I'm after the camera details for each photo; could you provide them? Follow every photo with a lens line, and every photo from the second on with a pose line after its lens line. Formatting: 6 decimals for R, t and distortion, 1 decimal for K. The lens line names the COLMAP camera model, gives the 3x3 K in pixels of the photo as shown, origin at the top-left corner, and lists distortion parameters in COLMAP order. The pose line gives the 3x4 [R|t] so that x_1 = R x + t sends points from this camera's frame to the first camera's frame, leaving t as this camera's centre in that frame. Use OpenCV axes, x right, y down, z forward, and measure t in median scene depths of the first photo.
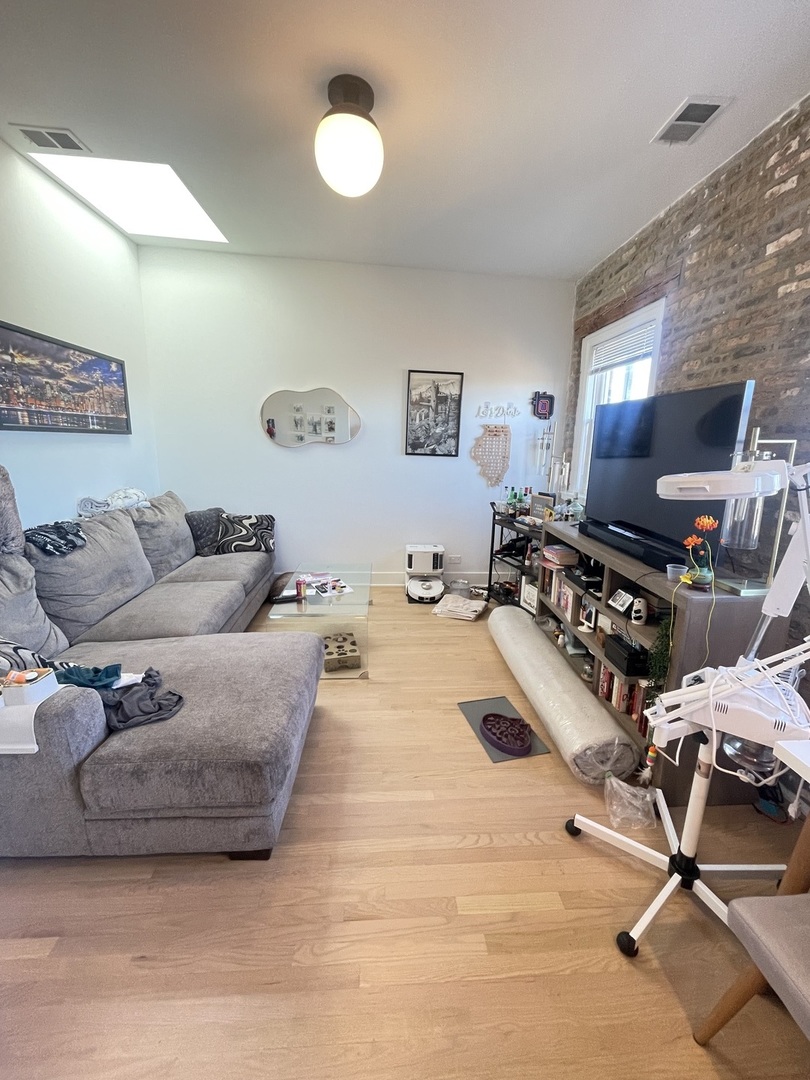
lens RADIAL K [[435.5, 0, 408.2], [0, 435.5, 536.2], [0, 0, 1]] dist [-0.011208, 0.000210]
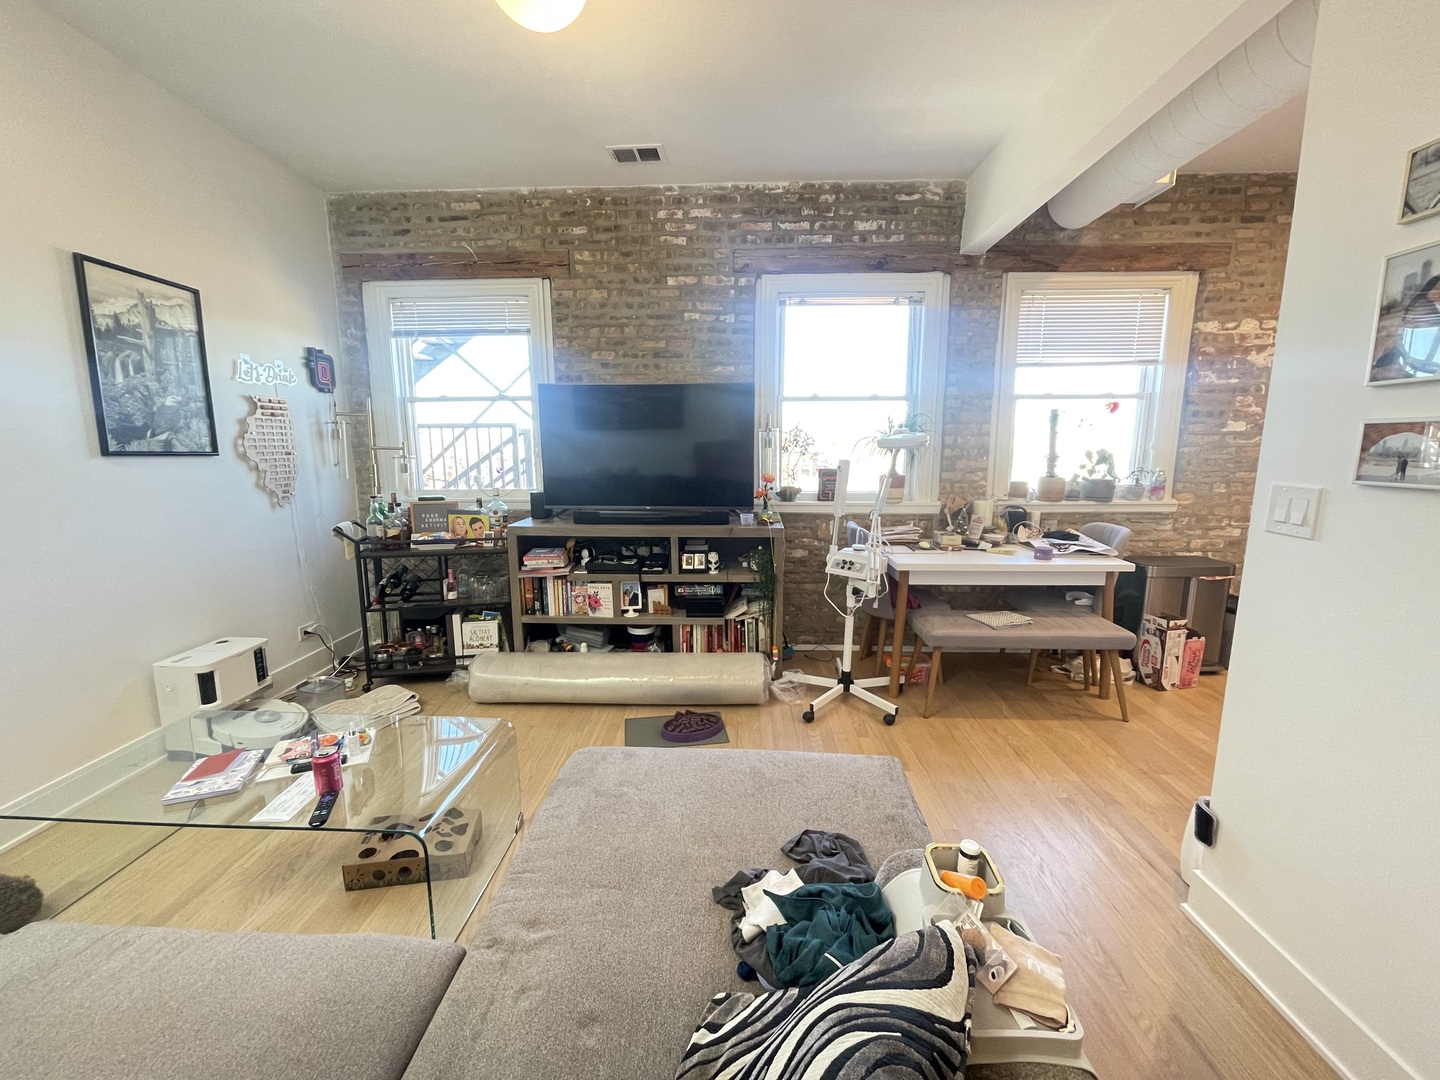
lens RADIAL K [[580.7, 0, 722.8], [0, 580.7, 533.2], [0, 0, 1]] dist [-0.011208, 0.000210]
pose [[0.086202, -0.168993, 0.981840, -0.666424], [0.219675, 0.964477, 0.146718, -0.087362], [-0.971757, 0.203038, 0.120264, 0.494978]]
